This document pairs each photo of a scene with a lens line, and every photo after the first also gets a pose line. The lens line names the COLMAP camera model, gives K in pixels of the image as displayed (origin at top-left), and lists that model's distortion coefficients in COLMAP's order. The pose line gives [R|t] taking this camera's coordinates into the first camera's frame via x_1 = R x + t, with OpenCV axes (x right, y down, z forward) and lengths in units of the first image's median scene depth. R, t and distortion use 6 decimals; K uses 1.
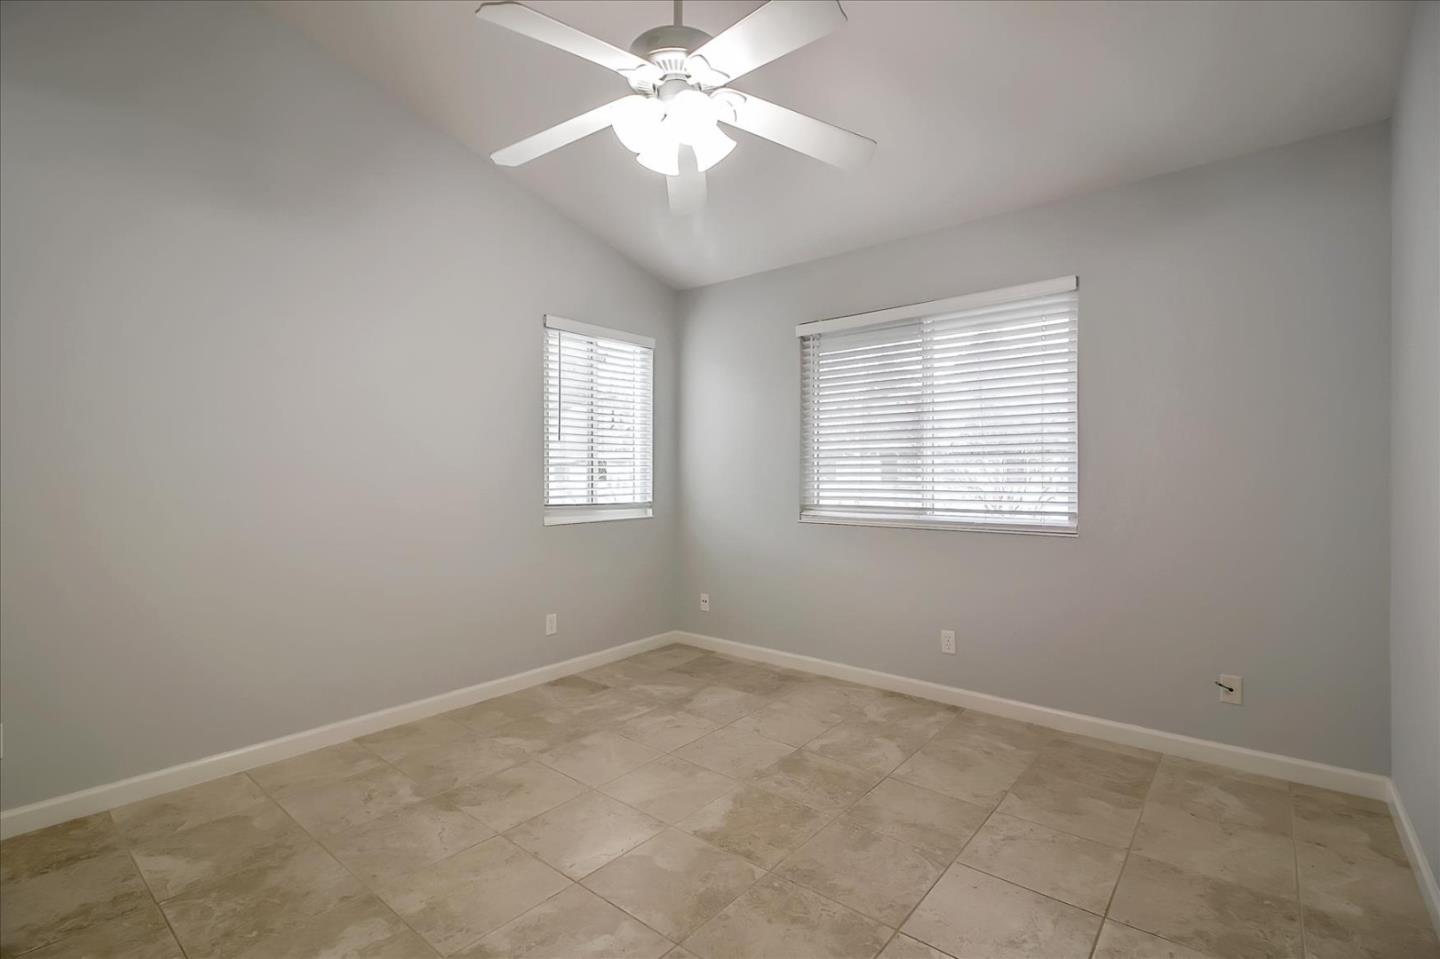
lens RADIAL K [[682.6, 0, 713.5], [0, 682.6, 465.4], [0, 0, 1]] dist [0.026231, -0.013454]
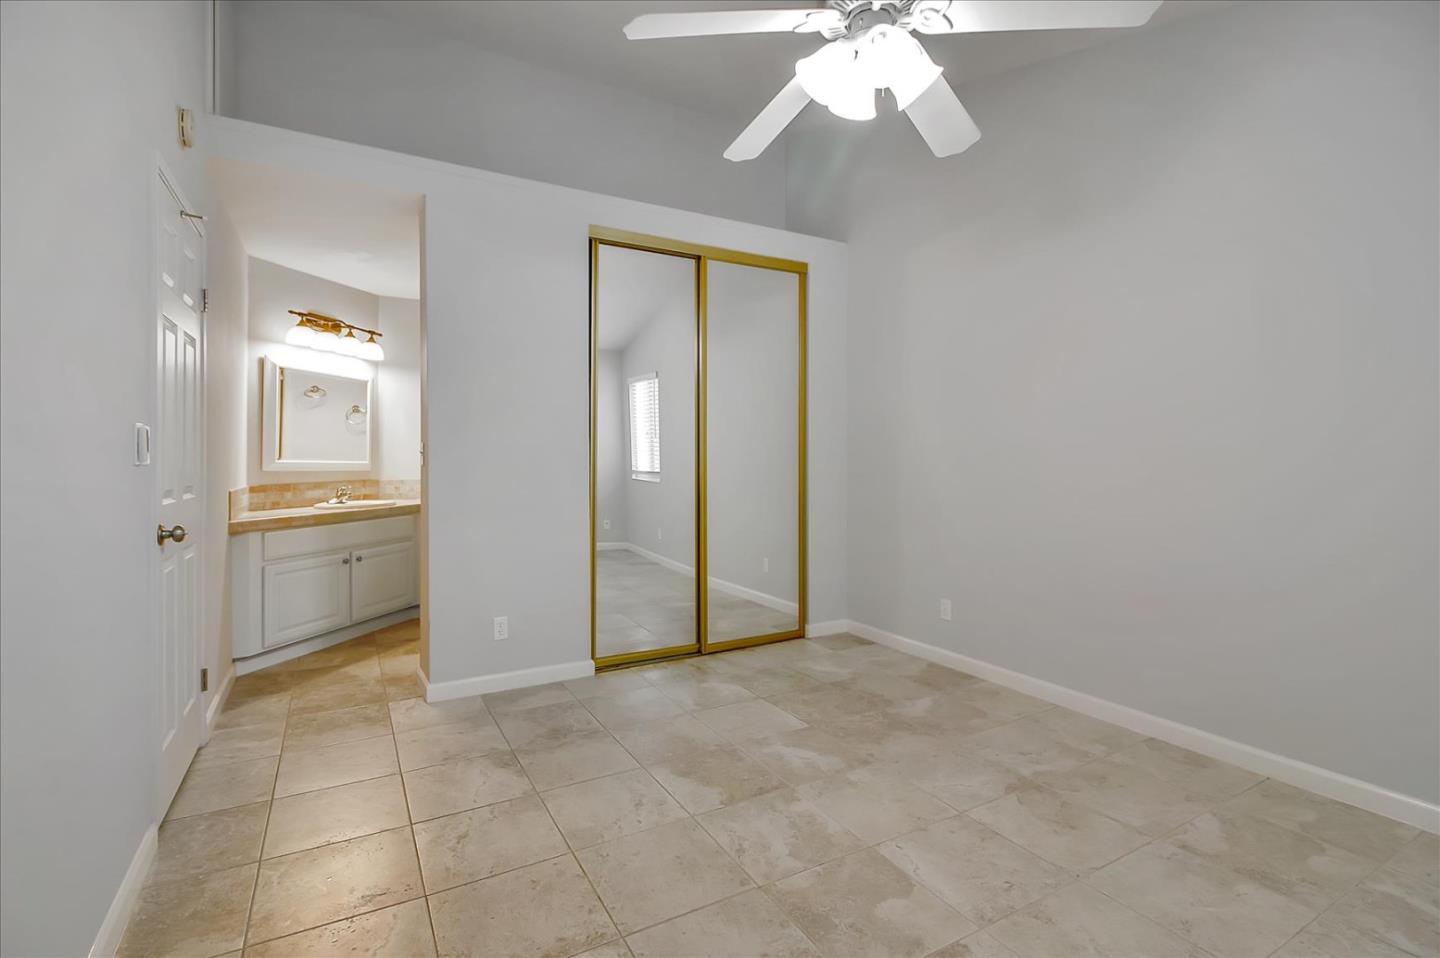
lens RADIAL K [[682.6, 0, 713.5], [0, 682.6, 464.9], [0, 0, 1]] dist [0.026231, -0.013454]
pose [[-0.373185, 0.003962, -0.927749, 0.676742], [0.004833, 0.999986, 0.002326, 0.021322], [0.927744, -0.003616, -0.373199, 0.933756]]
